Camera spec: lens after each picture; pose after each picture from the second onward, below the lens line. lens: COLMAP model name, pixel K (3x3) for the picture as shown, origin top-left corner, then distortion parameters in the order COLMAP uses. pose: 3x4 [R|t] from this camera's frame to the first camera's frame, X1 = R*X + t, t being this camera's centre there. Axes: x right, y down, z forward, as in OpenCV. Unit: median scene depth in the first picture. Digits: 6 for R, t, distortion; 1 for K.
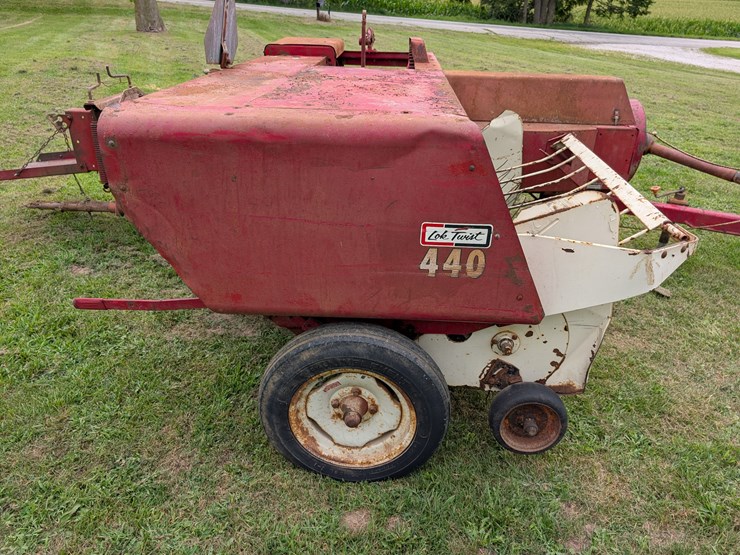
lens RADIAL K [[537.5, 0, 370.0], [0, 537.5, 277.5], [0, 0, 1]] dist [0.012299, -0.008099]
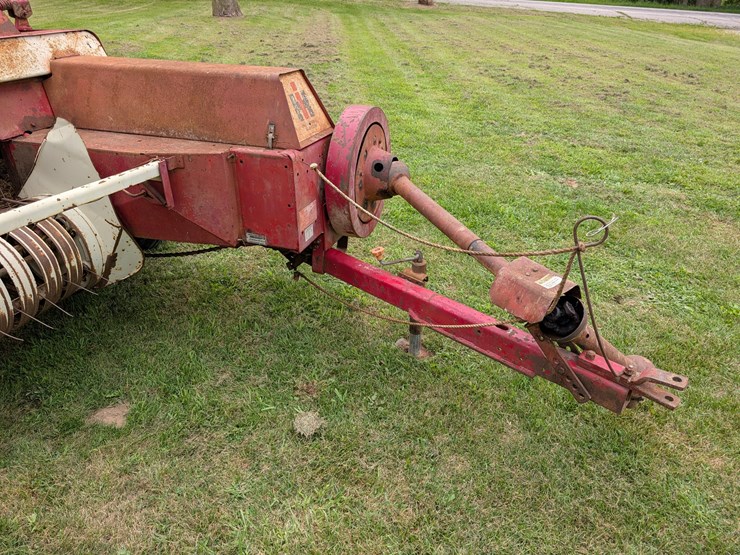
lens RADIAL K [[537.5, 0, 370.0], [0, 537.5, 277.5], [0, 0, 1]] dist [0.012299, -0.008099]
pose [[0.961990, 0.115036, -0.247672, 0.748000], [-0.109915, 0.993344, 0.034455, -0.169653], [0.249987, -0.005923, 0.968231, 0.427509]]
